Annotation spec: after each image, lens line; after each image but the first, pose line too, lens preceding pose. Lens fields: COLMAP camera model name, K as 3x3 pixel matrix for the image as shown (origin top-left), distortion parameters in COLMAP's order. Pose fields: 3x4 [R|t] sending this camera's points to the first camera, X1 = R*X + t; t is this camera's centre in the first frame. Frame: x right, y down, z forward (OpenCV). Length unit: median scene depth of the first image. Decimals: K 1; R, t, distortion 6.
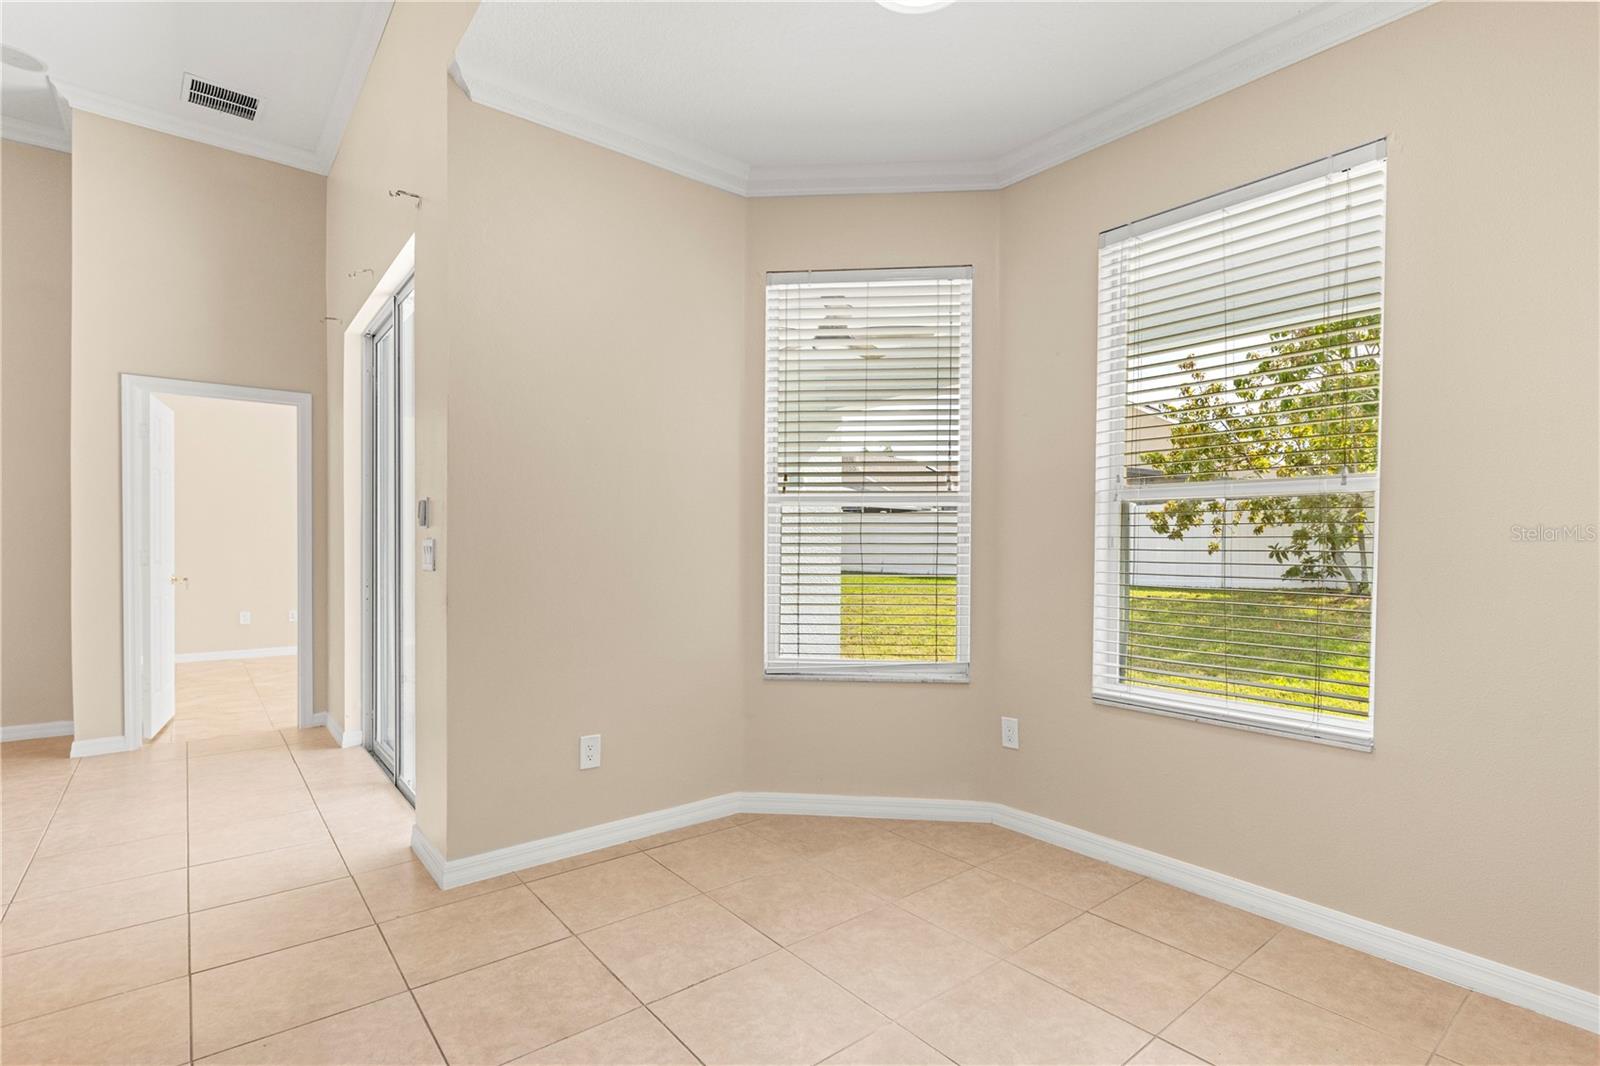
lens RADIAL K [[776.3, 0, 801.5], [0, 776.3, 543.2], [0, 0, 1]] dist [-0.001054, -0.000238]
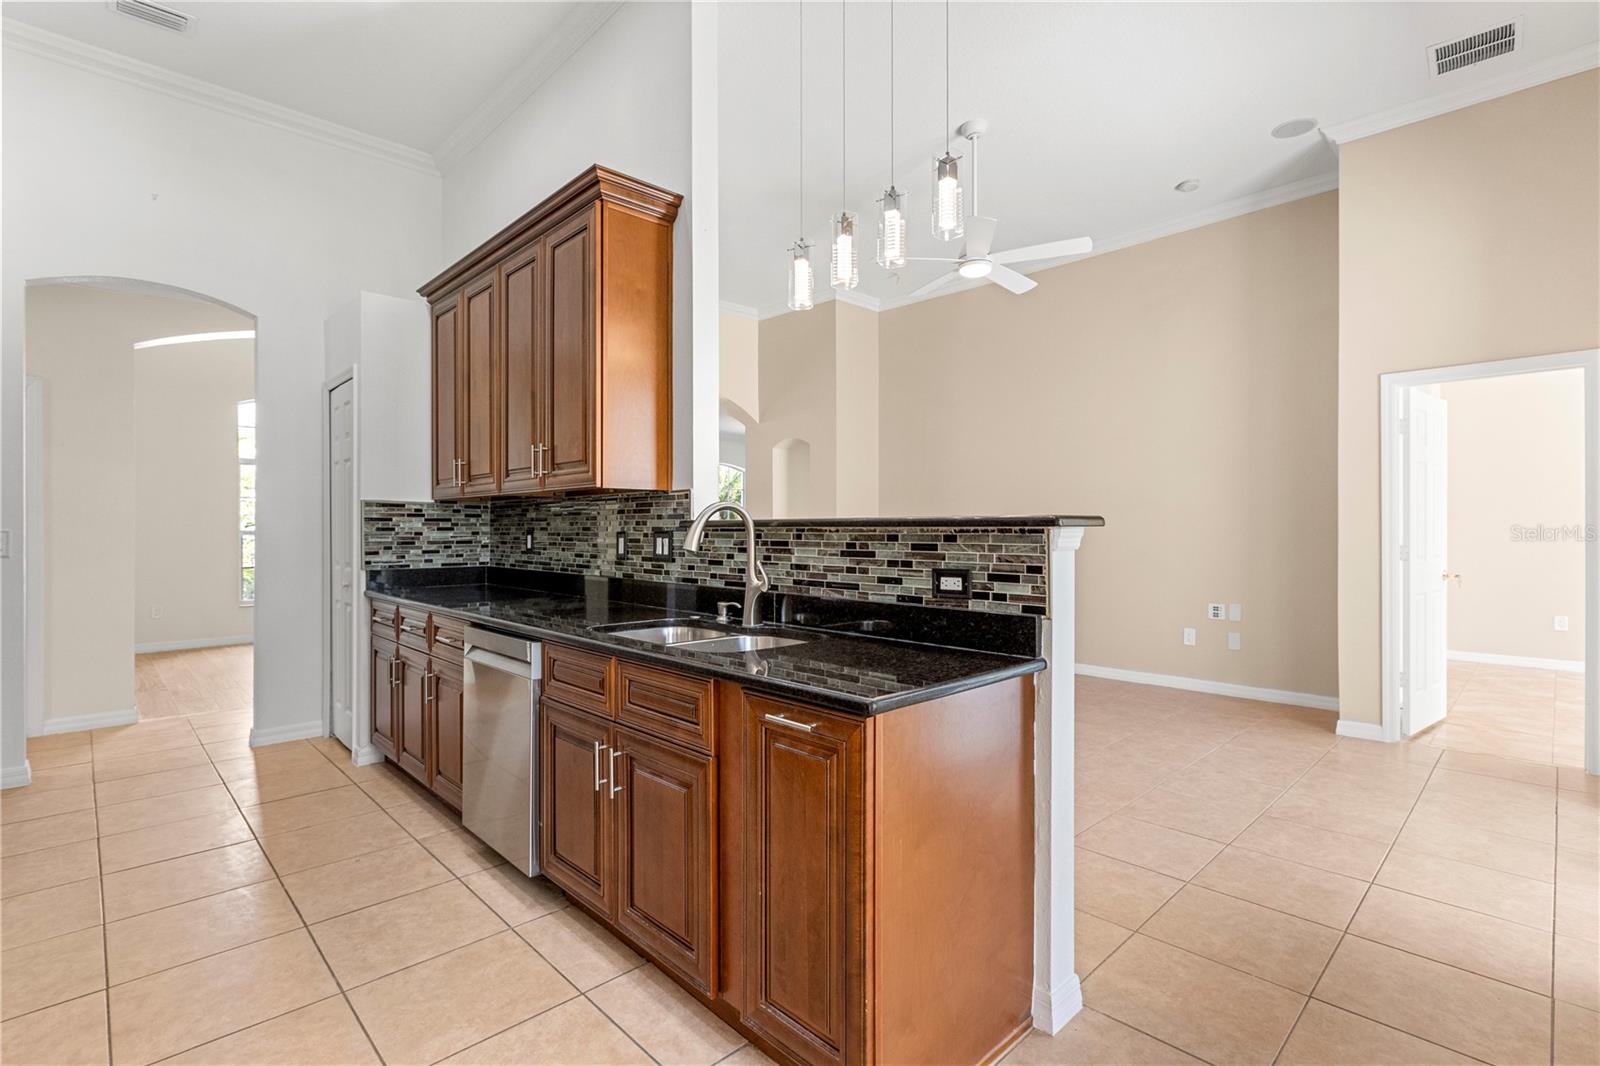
lens RADIAL K [[746.1, 0, 809.0], [0, 746.1, 524.6], [0, 0, 1]] dist [0.000683, -0.000614]
pose [[0.106775, -0.014718, -0.994174, 0.030092], [0.002312, 0.999891, -0.014554, -0.005483], [0.994281, -0.000744, 0.106797, 0.133176]]
